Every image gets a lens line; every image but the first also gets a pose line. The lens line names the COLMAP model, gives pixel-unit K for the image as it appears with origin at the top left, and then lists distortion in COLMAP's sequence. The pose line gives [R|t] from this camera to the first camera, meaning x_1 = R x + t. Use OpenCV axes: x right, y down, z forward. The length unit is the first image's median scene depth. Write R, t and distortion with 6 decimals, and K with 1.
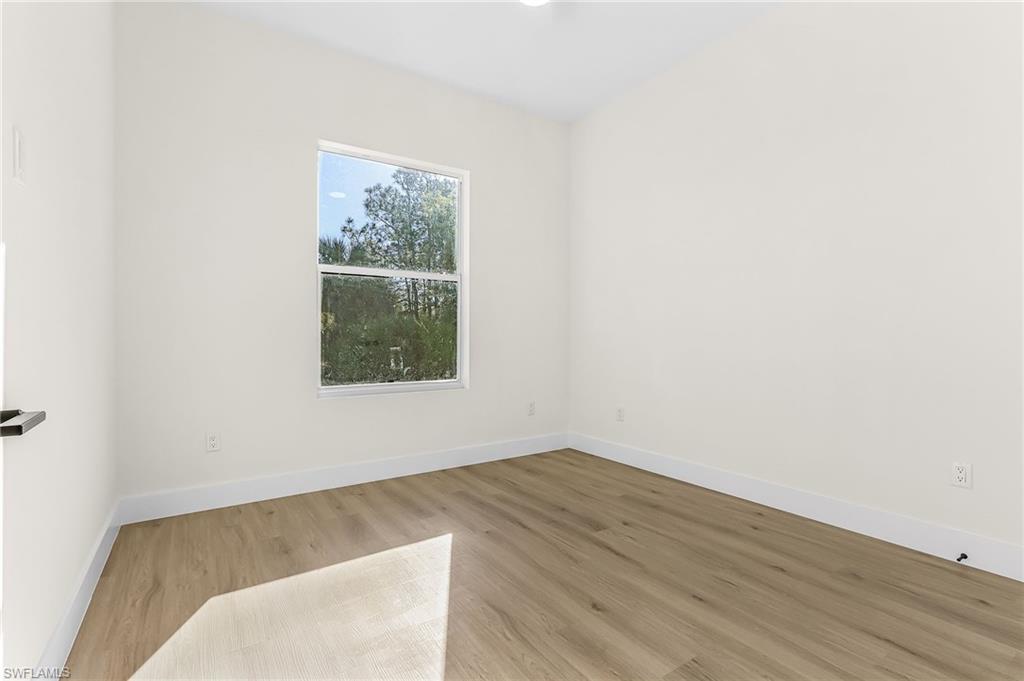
lens RADIAL K [[475.6, 0, 508.5], [0, 475.6, 340.3], [0, 0, 1]] dist [0.002255, 0.000447]
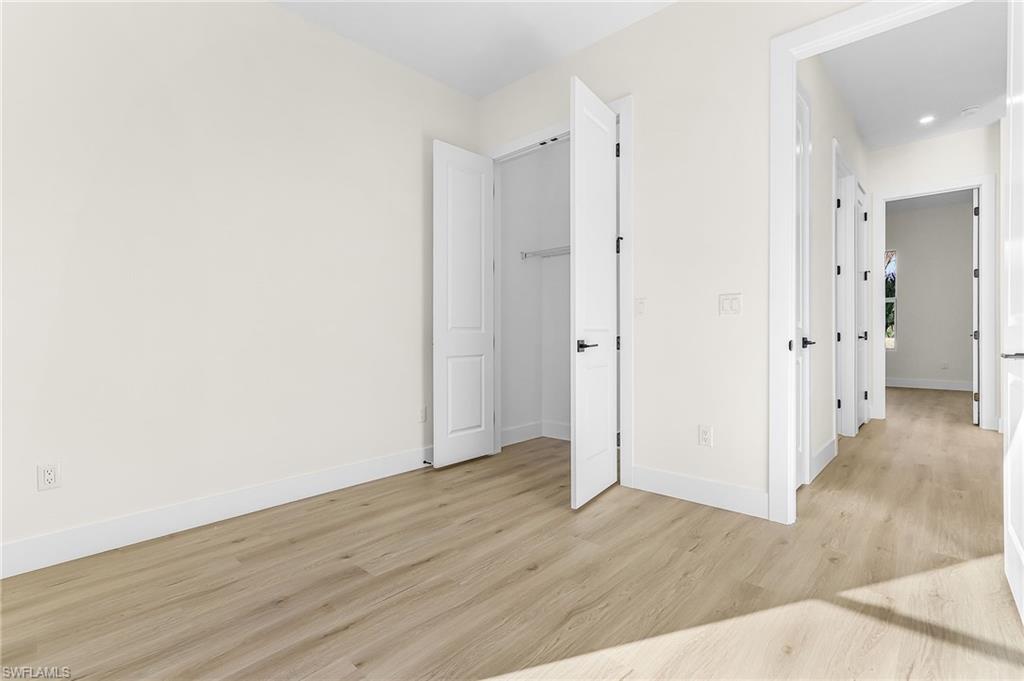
lens RADIAL K [[475.6, 0, 508.5], [0, 475.6, 340.3], [0, 0, 1]] dist [0.002255, 0.000447]
pose [[-0.232514, -0.011051, 0.972530, -0.643346], [0.018297, 0.999709, 0.015734, -0.001051], [-0.972421, 0.021453, -0.232244, 0.935867]]
